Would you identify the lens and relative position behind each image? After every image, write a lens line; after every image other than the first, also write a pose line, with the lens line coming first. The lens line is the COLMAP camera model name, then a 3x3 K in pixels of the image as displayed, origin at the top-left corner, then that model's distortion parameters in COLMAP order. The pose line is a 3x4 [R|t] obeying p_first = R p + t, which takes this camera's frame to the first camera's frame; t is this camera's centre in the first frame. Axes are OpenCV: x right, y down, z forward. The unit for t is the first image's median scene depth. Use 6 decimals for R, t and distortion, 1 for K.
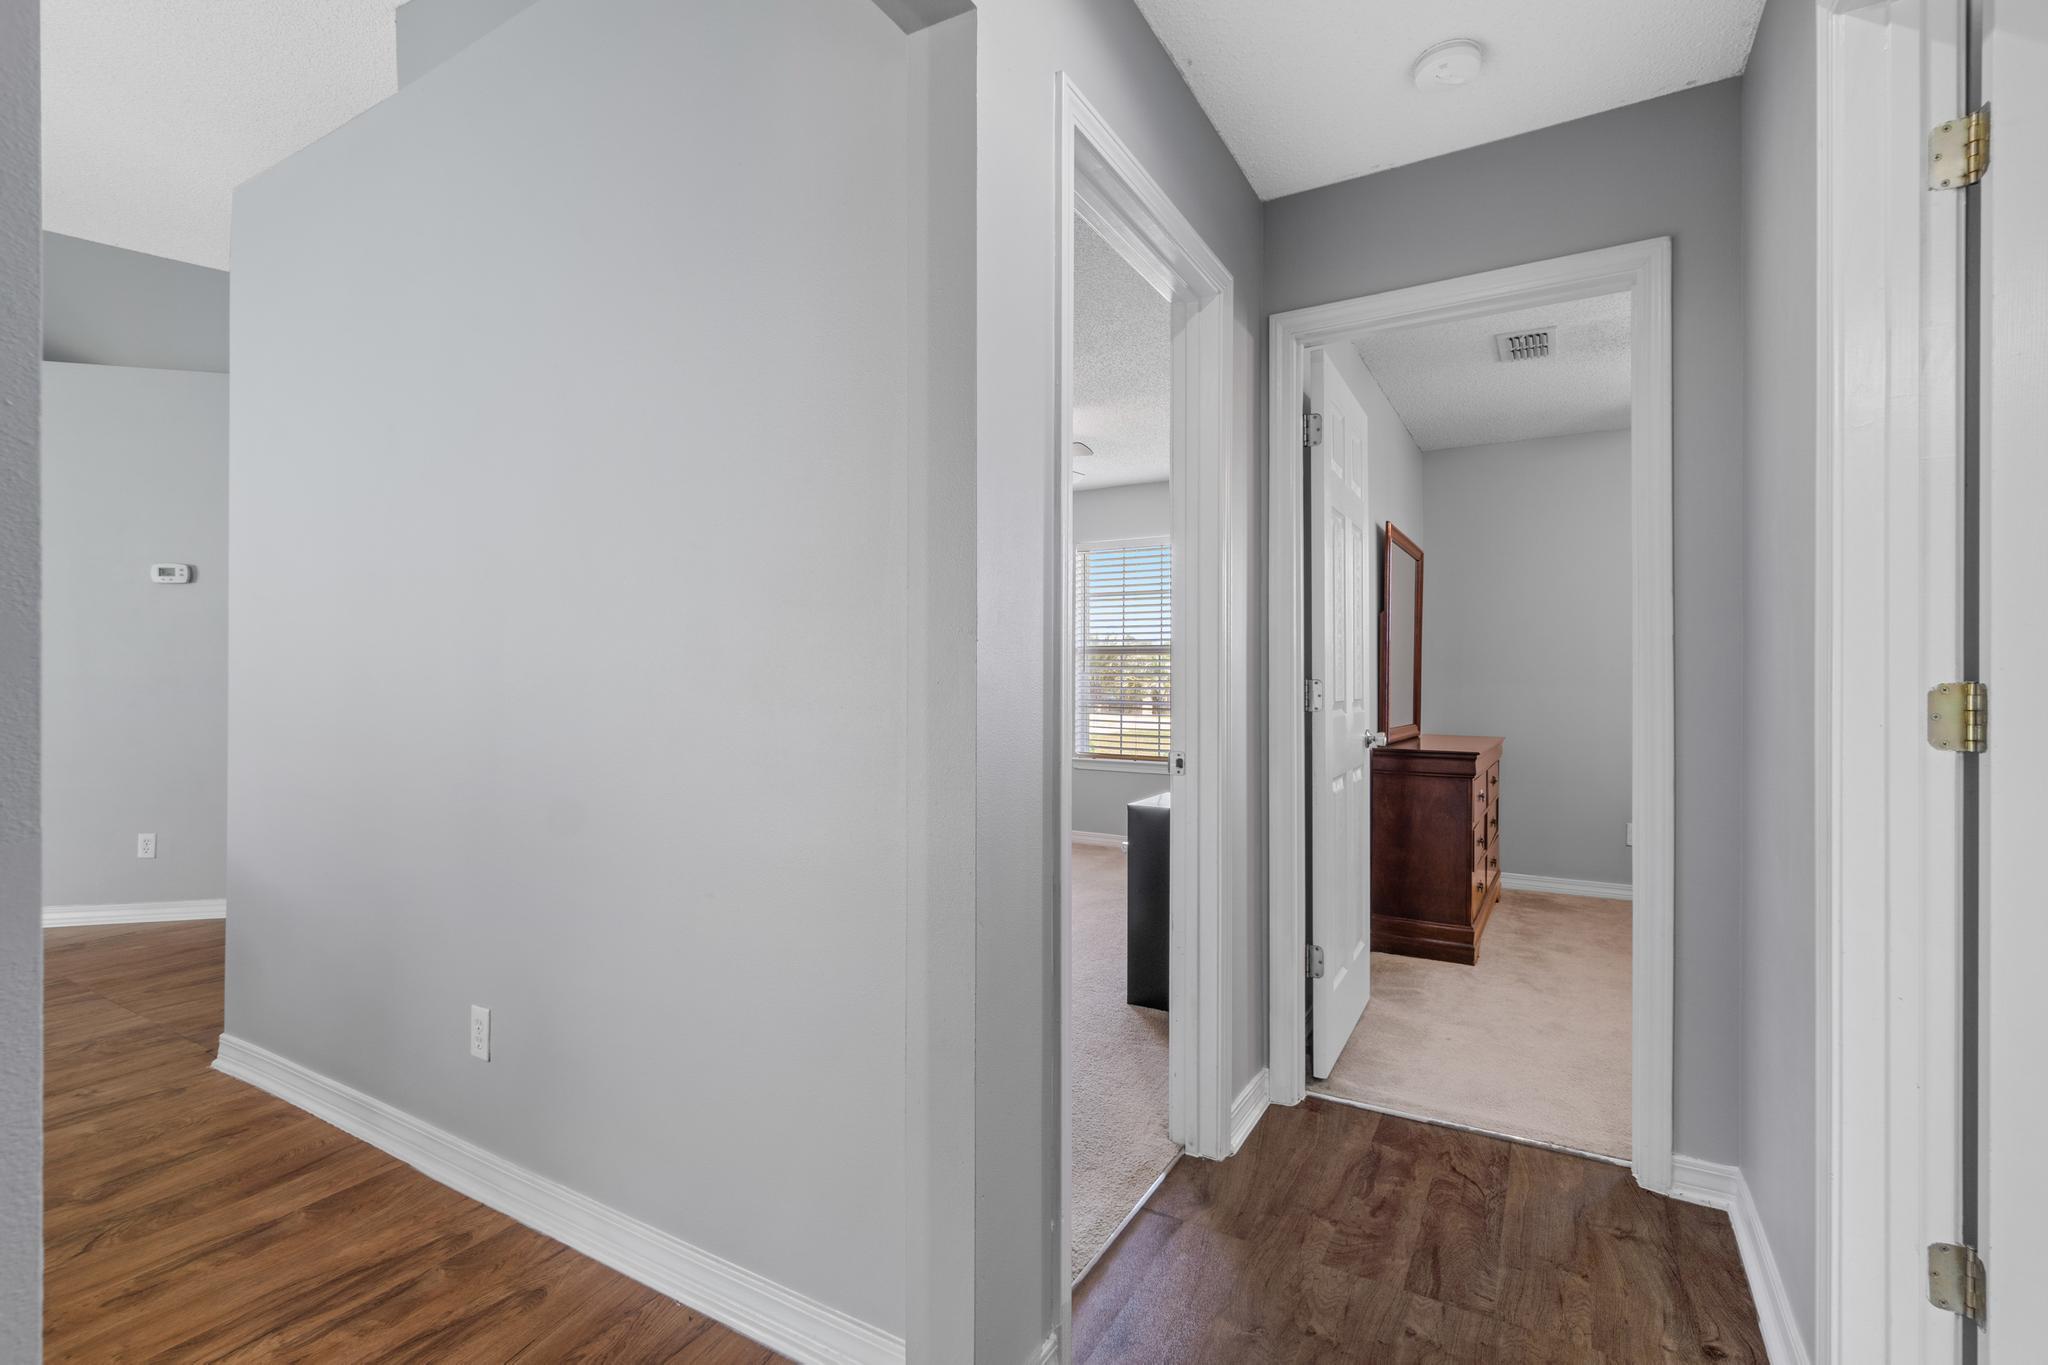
lens RADIAL K [[914.2, 0, 1007.0], [0, 914.2, 679.4], [0, 0, 1]] dist [-0.000974, 0.000079]
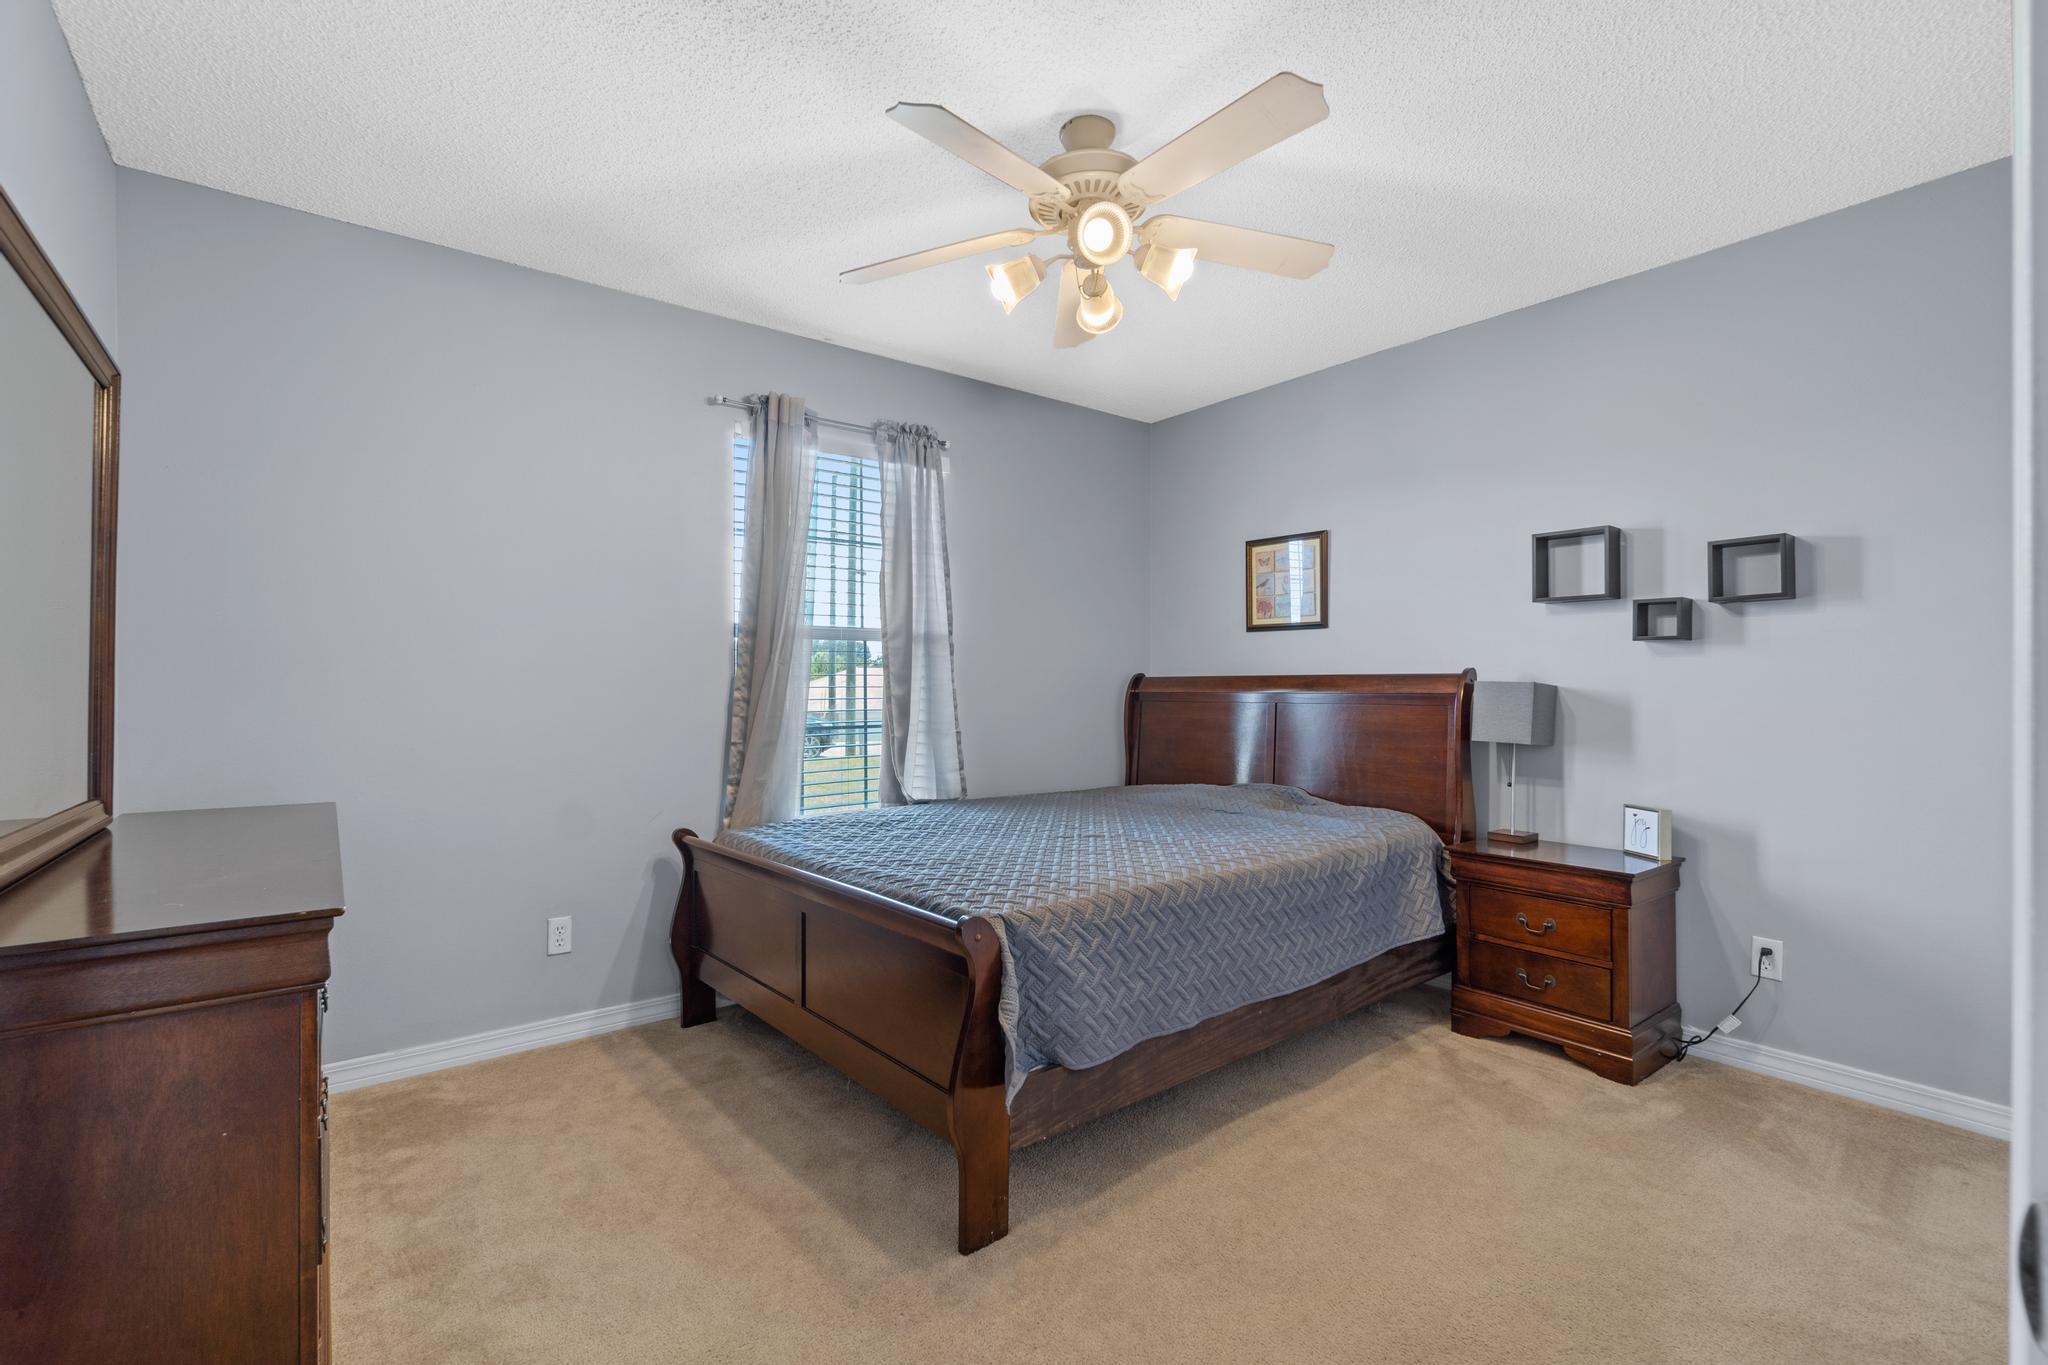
lens RADIAL K [[914.2, 0, 1023.1], [0, 914.2, 675.1], [0, 0, 1]] dist [-0.000974, 0.000079]
pose [[0.352423, -0.004813, 0.935828, 0.281846], [-0.004289, 0.999968, 0.006758, -0.008723], [-0.935831, -0.006395, 0.352392, 0.625493]]
